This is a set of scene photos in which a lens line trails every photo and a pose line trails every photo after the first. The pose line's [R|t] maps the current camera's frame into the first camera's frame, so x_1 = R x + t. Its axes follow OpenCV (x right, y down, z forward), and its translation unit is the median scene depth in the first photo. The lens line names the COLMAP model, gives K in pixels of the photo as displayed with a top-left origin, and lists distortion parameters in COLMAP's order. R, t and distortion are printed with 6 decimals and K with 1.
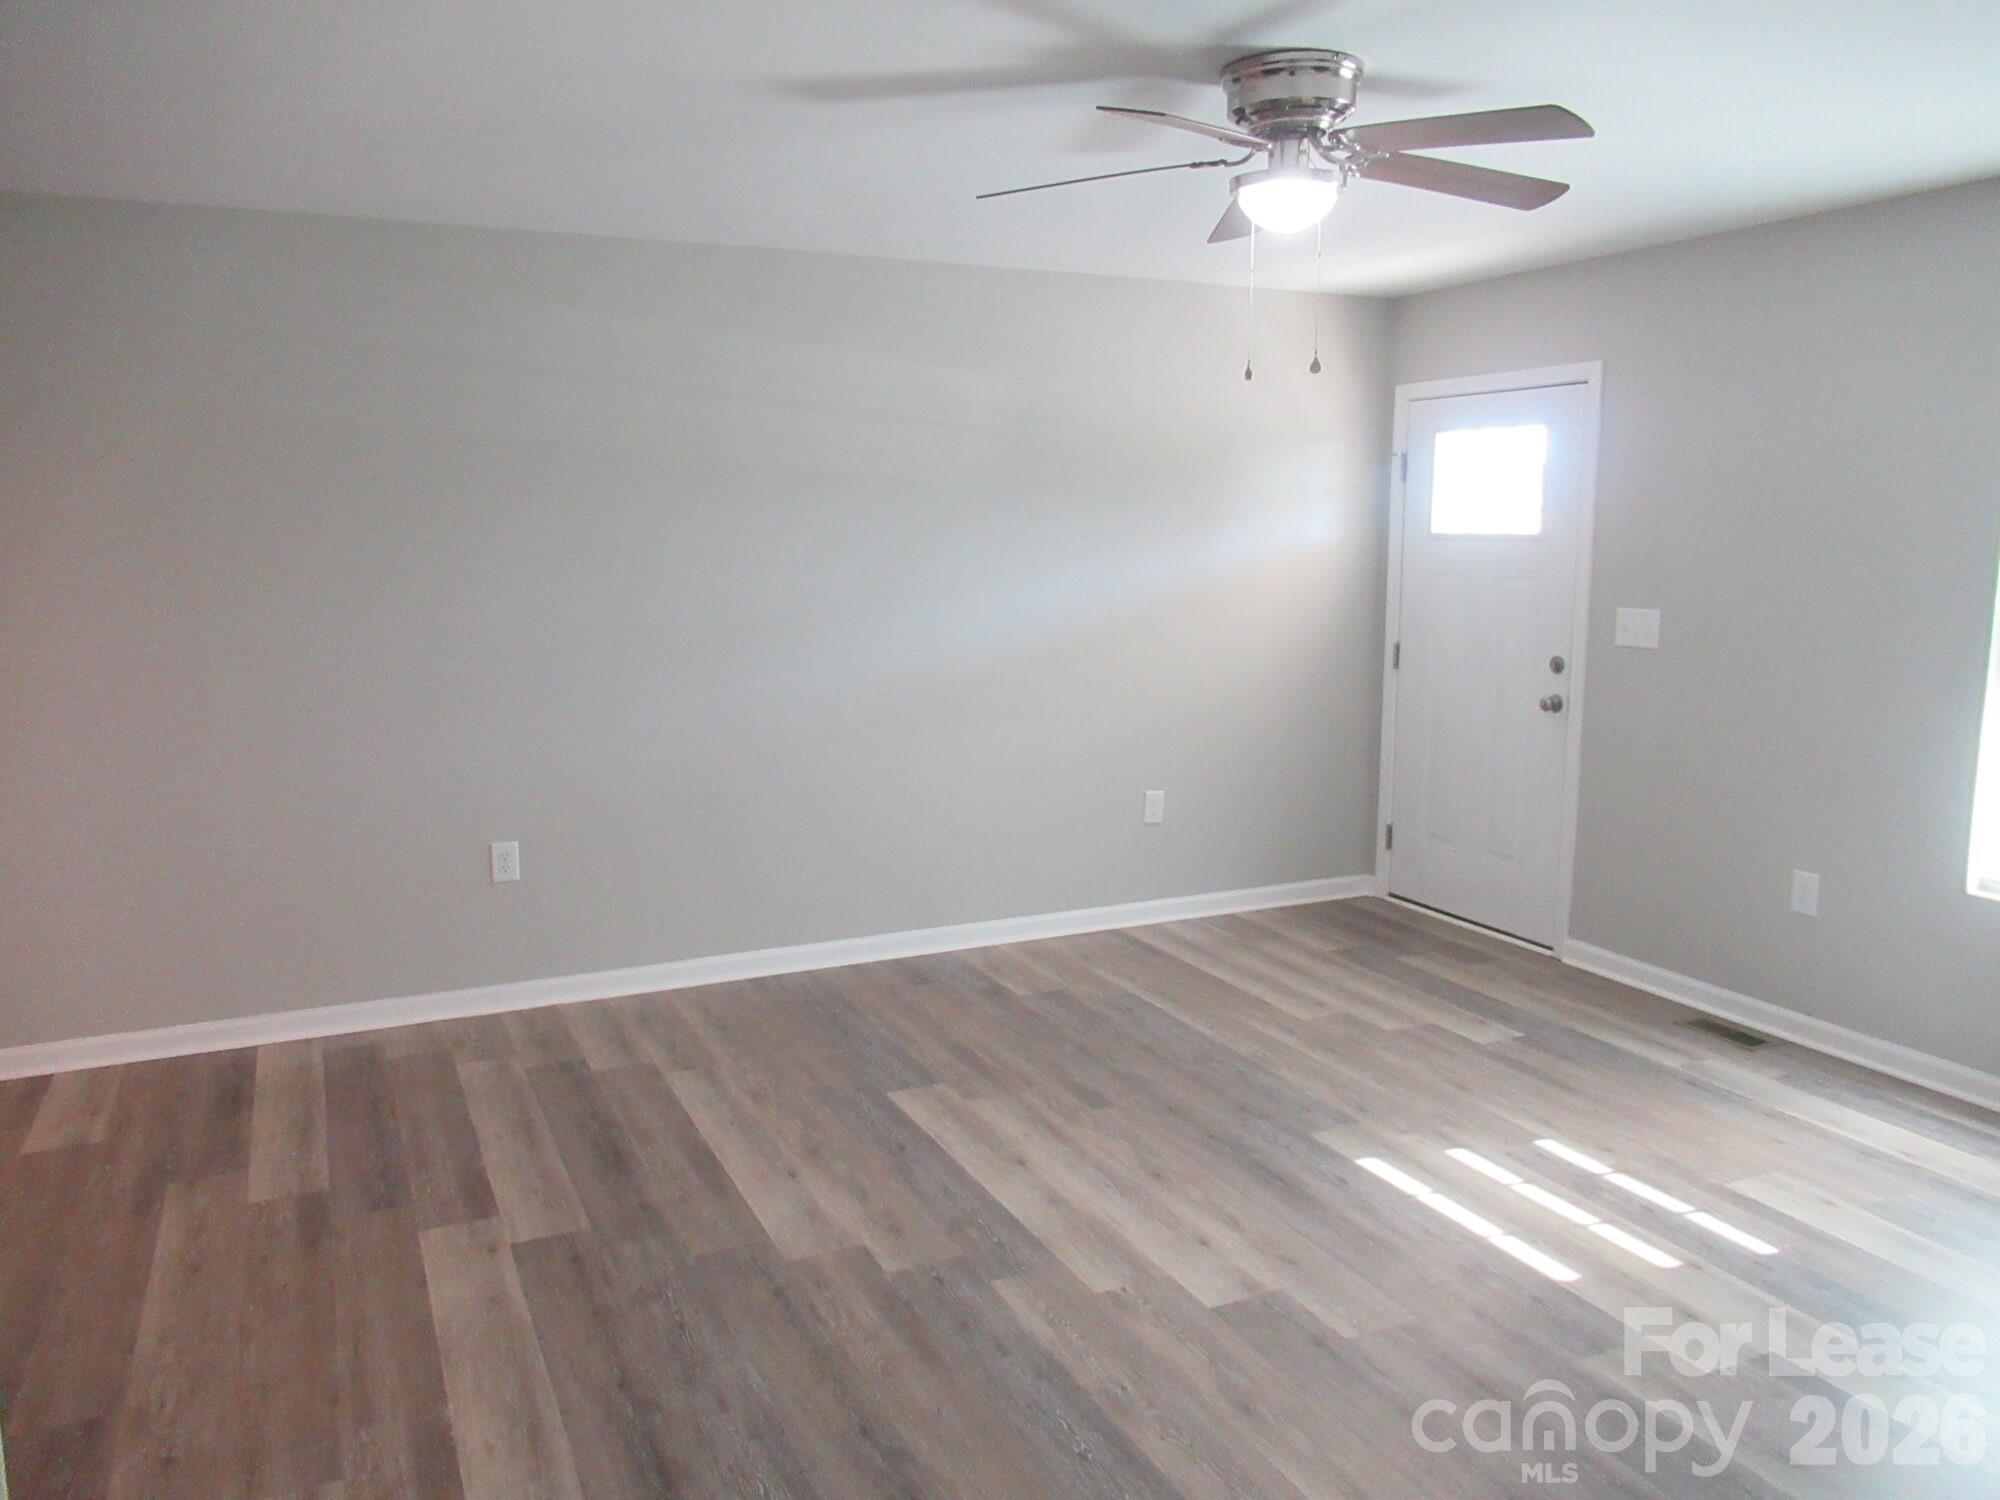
lens RADIAL K [[1478.0, 0, 1002.2], [0, 1478.0, 753.6], [0, 0, 1]] dist [-0.008532, -0.006421]
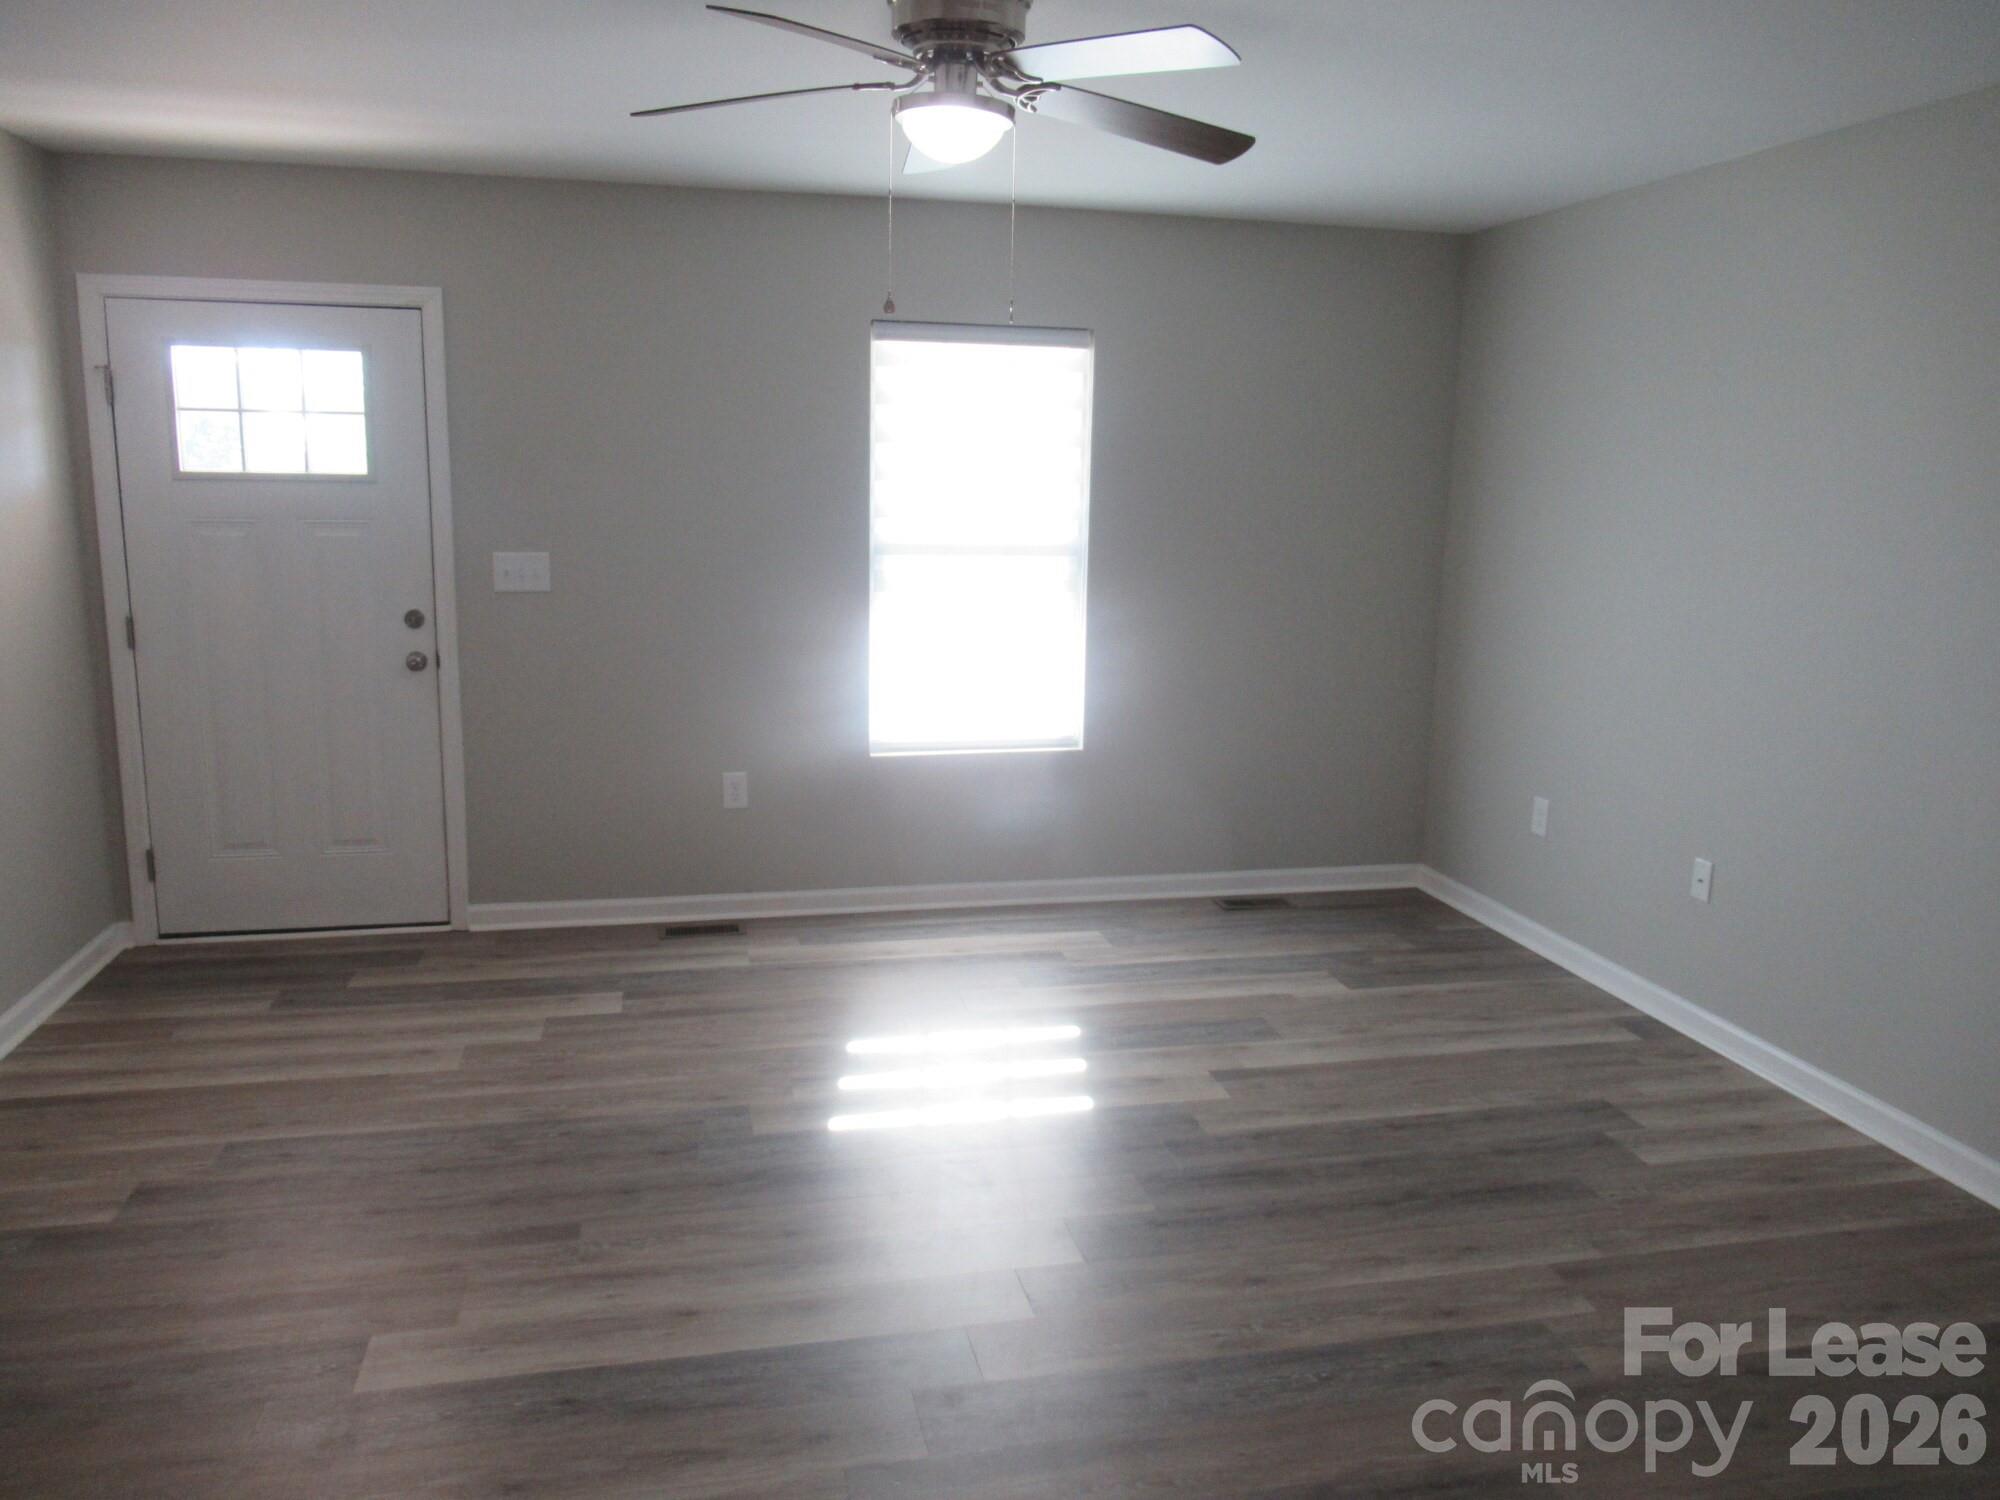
lens RADIAL K [[1478.0, 0, 989.2], [0, 1478.0, 750.9], [0, 0, 1]] dist [-0.008532, -0.006421]
pose [[0.218798, -0.174420, 0.960055, -0.518802], [0.133041, 0.980039, 0.147731, -0.080363], [-0.966658, 0.095403, 0.237636, 0.530320]]
